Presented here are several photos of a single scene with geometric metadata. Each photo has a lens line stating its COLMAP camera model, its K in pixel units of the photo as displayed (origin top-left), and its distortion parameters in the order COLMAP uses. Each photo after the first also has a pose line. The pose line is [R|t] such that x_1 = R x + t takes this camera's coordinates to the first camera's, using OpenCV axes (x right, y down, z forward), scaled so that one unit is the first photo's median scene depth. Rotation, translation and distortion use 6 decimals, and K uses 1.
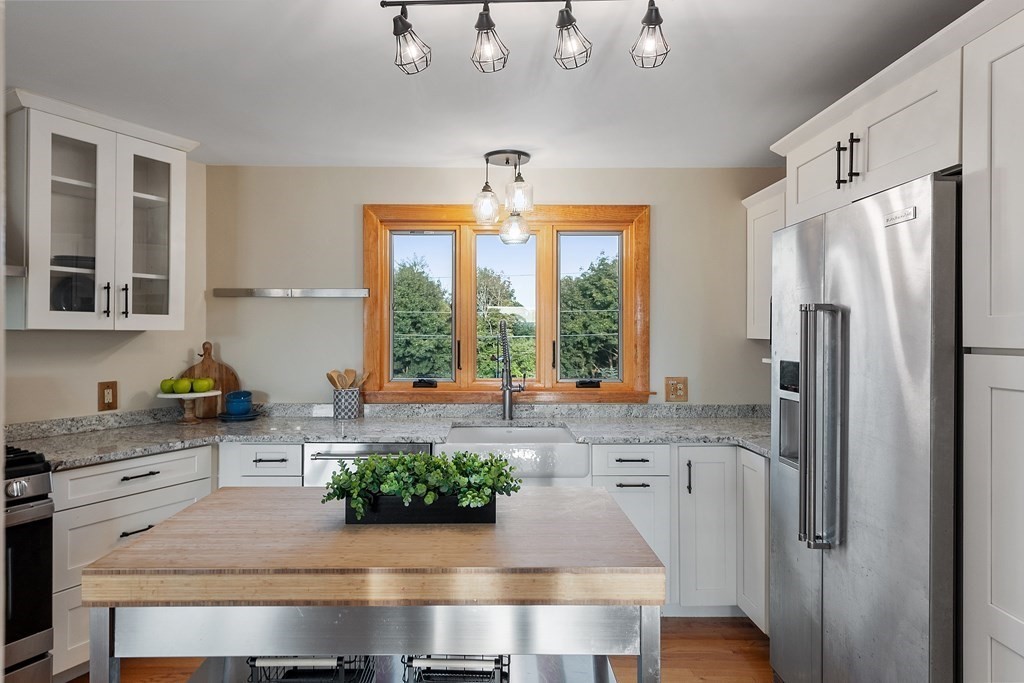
lens RADIAL K [[599.9, 0, 496.4], [0, 599.9, 331.0], [0, 0, 1]] dist [0.001051, 0.000041]
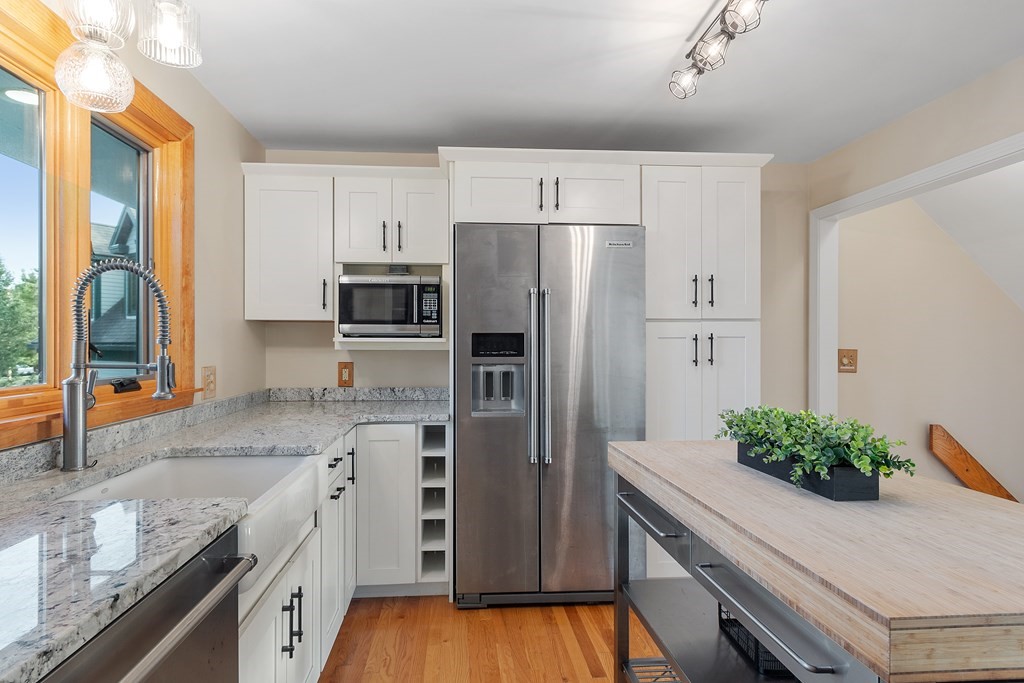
lens RADIAL K [[546.8, 0, 497.4], [0, 546.8, 344.5], [0, 0, 1]] dist [0.002558, 0.000294]
pose [[-0.066277, -0.004384, 0.997792, -0.422511], [-0.001143, 0.999990, 0.004318, 0.045954], [-0.997801, -0.000854, -0.066281, 0.685086]]
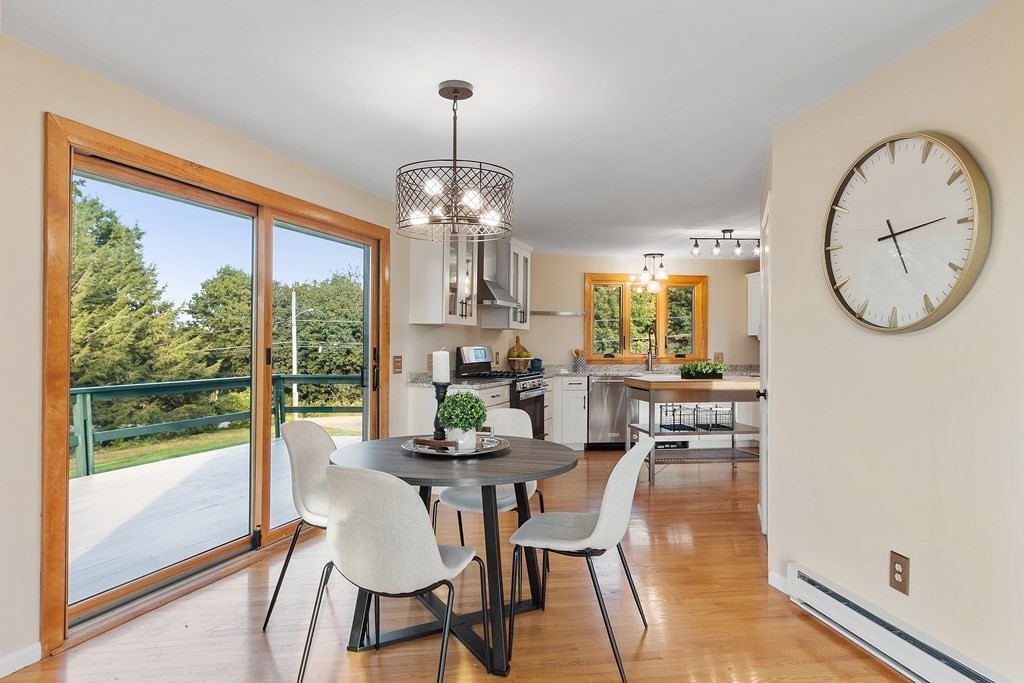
lens RADIAL K [[599.9, 0, 496.4], [0, 599.9, 331.0], [0, 0, 1]] dist [0.001051, 0.000041]
pose [[0.988807, 0.005724, 0.149091, -0.860681], [-0.003041, 0.999829, -0.018220, 0.040156], [-0.149170, 0.017562, 0.988656, -1.100337]]
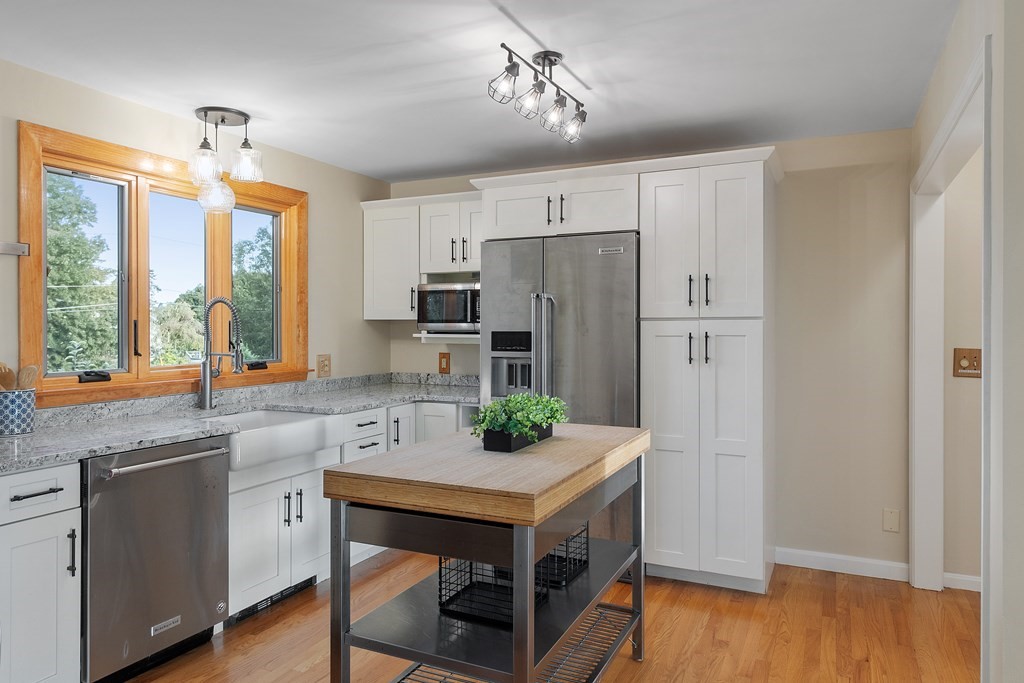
lens RADIAL K [[680.4, 0, 497.6], [0, 680.4, 326.2], [0, 0, 1]] dist [-0.004880, -0.000221]
pose [[0.444050, -0.002496, 0.895999, -0.673315], [0.000345, 0.999997, 0.002615, 0.022390], [-0.896002, -0.000852, 0.444049, 0.169023]]
